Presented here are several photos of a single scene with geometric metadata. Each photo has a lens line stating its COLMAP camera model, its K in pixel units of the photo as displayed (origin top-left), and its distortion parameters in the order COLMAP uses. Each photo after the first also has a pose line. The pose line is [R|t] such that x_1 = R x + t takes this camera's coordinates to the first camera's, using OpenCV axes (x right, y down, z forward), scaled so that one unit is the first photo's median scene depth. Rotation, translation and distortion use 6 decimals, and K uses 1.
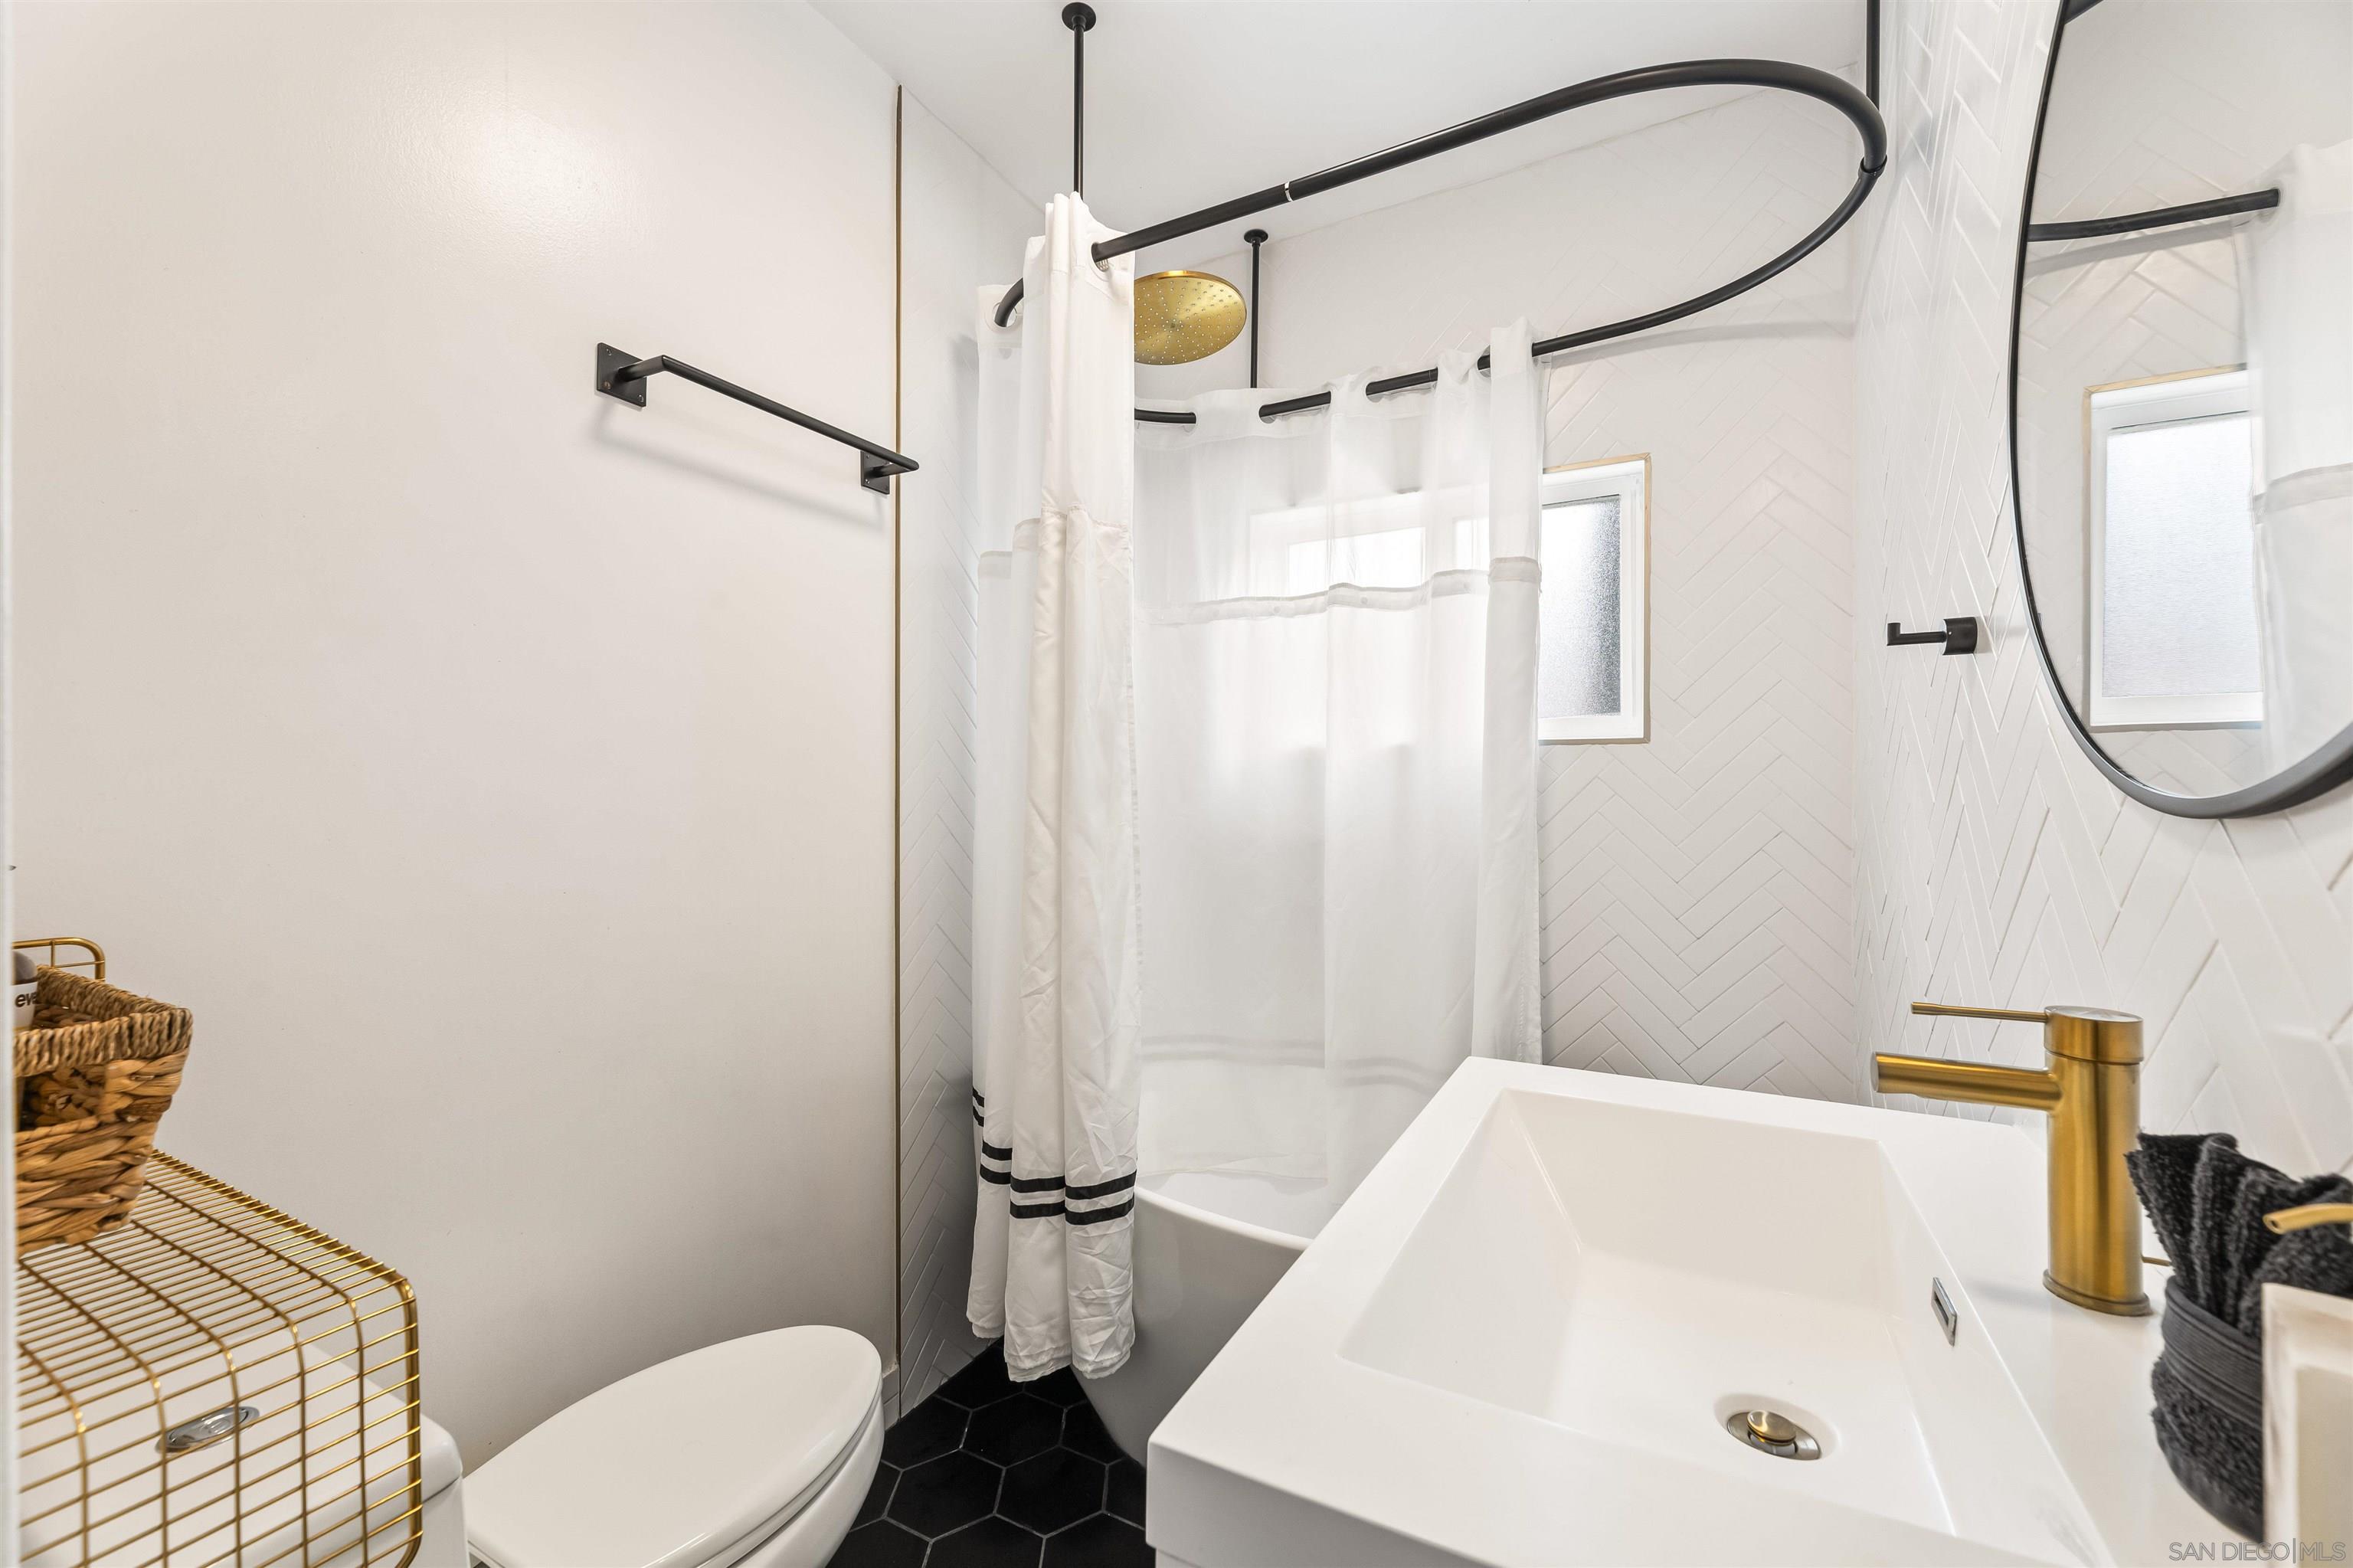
lens RADIAL K [[937.0, 0, 1188.3], [0, 937.0, 783.3], [0, 0, 1]] dist [0.007297, 0.000574]
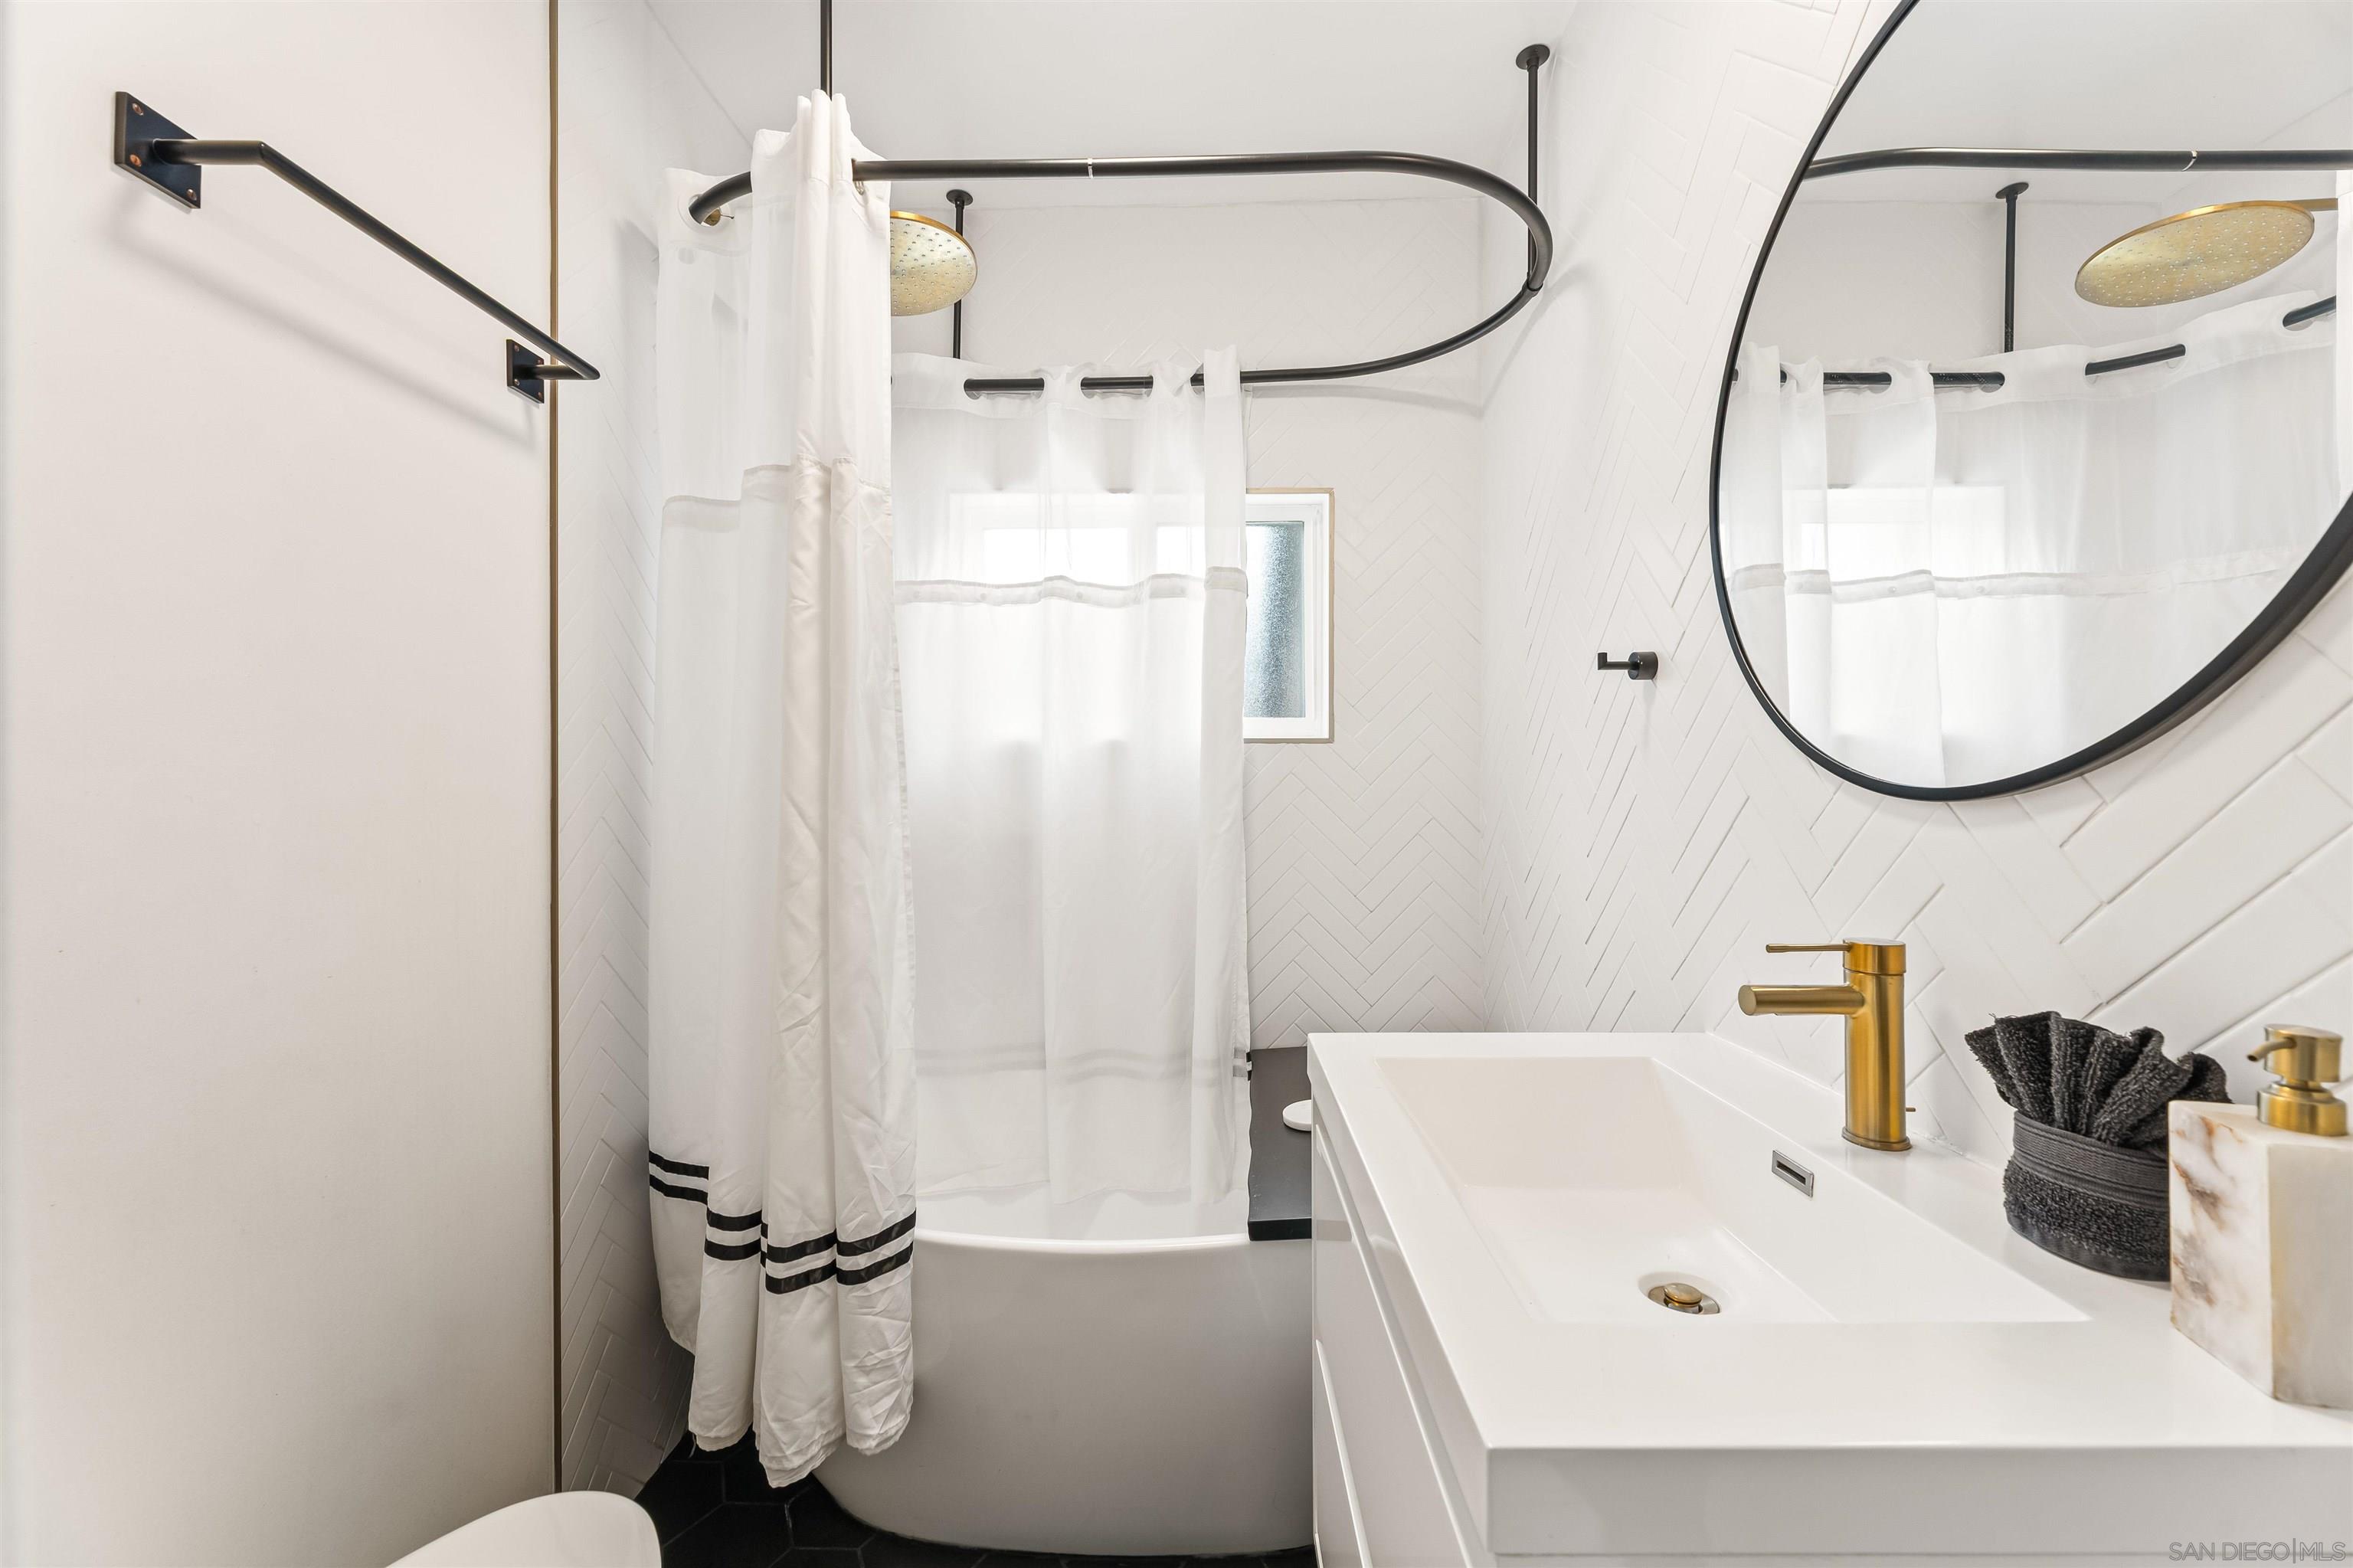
lens RADIAL K [[937.0, 0, 1188.3], [0, 937.0, 783.3], [0, 0, 1]] dist [0.007297, 0.000574]
pose [[0.893790, -0.002076, 0.448482, -0.223688], [0.000043, 0.999990, 0.004545, 0.000935], [-0.448487, -0.004043, 0.893780, 0.079343]]
